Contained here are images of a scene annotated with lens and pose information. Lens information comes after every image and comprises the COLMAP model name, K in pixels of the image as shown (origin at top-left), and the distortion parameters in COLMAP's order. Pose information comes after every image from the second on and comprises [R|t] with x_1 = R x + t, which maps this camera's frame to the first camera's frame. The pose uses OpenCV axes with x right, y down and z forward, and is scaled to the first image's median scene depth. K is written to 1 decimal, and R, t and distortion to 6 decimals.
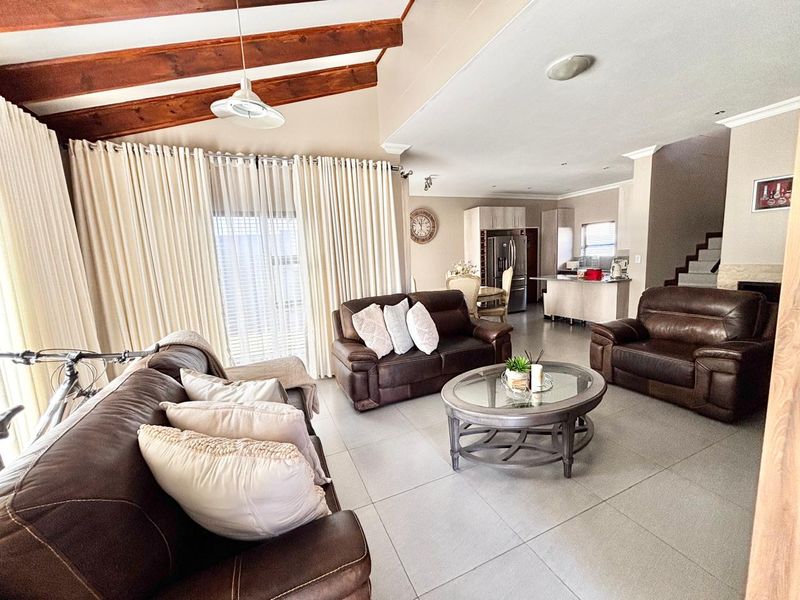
lens RADIAL K [[320.0, 0, 400.6], [0, 320.0, 299.8], [0, 0, 1]] dist [0.000362, -0.000830]
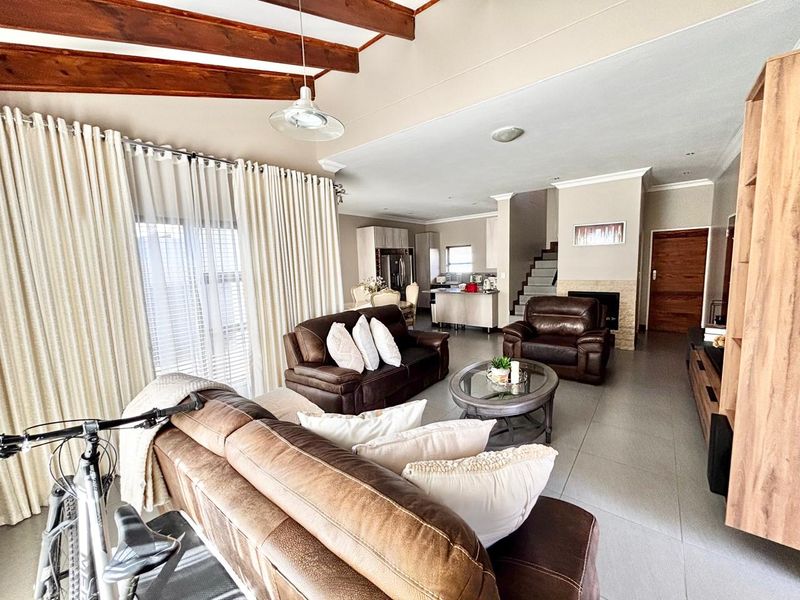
lens RADIAL K [[320.0, 0, 400.1], [0, 320.0, 300.0], [0, 0, 1]] dist [0.000362, -0.000830]
pose [[0.886510, -0.034342, 0.461434, -0.363507], [0.052876, 0.998228, -0.027293, -0.019645], [-0.459679, 0.048594, 0.886755, 0.043379]]
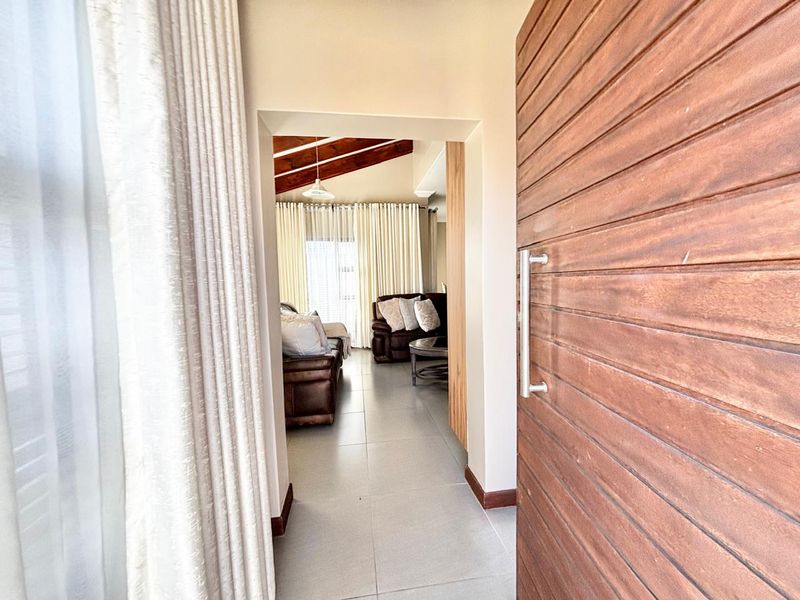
lens RADIAL K [[320.0, 0, 405.5], [0, 320.0, 299.9], [0, 0, 1]] dist [0.000362, -0.000830]
pose [[0.966681, 0.041931, -0.252527, 0.342233], [-0.057012, 0.996982, -0.052701, 0.100077], [0.249555, 0.065342, 0.966153, -0.454158]]
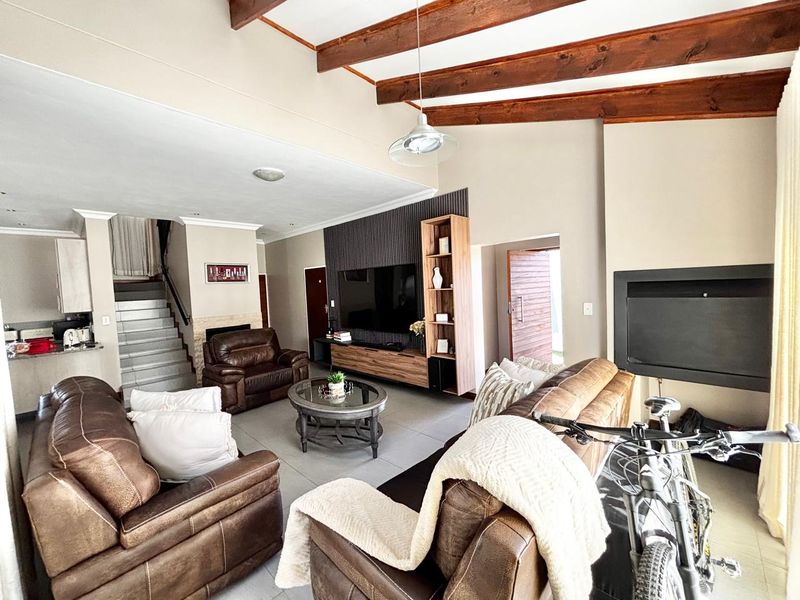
lens RADIAL K [[320.0, 0, 401.5], [0, 320.0, 299.4], [0, 0, 1]] dist [0.000362, -0.000830]
pose [[-0.379101, 0.026993, 0.924961, -0.707597], [0.186332, 0.981327, 0.047732, -0.103941], [-0.906401, 0.190445, -0.377052, 0.795530]]
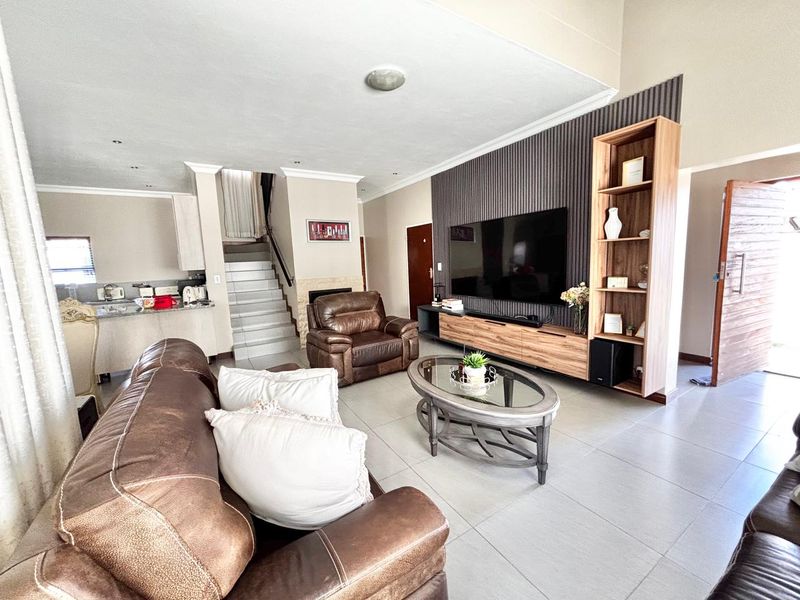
lens RADIAL K [[320.0, 0, 402.2], [0, 320.0, 301.2], [0, 0, 1]] dist [0.000362, -0.000830]
pose [[-0.133184, -0.071499, 0.988509, -0.395672], [0.180678, 0.978929, 0.095150, -0.082051], [-0.974483, 0.191274, -0.117459, 0.864600]]
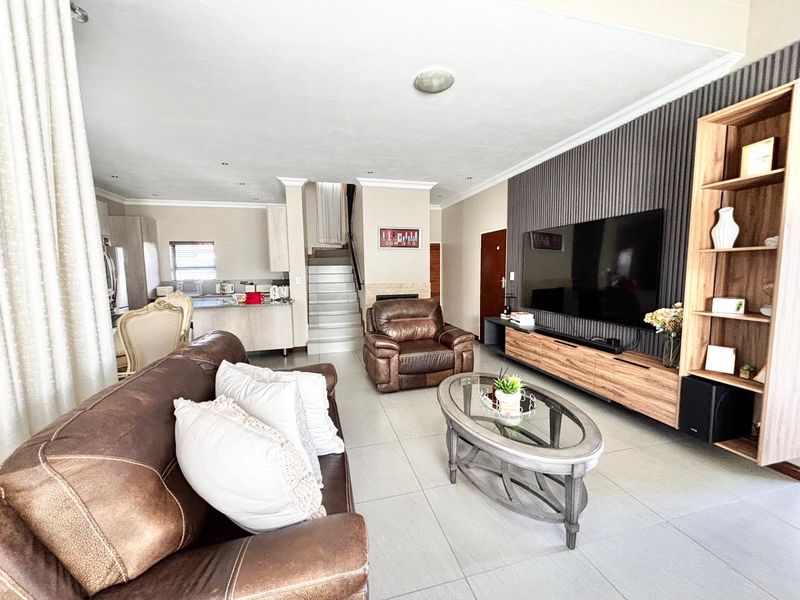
lens RADIAL K [[320.0, 0, 401.0], [0, 320.0, 301.5], [0, 0, 1]] dist [0.000362, -0.000830]
pose [[0.158377, -0.051695, 0.986025, -0.365063], [0.137301, 0.990079, 0.029854, -0.064247], [-0.977786, 0.130654, 0.163903, 0.736407]]
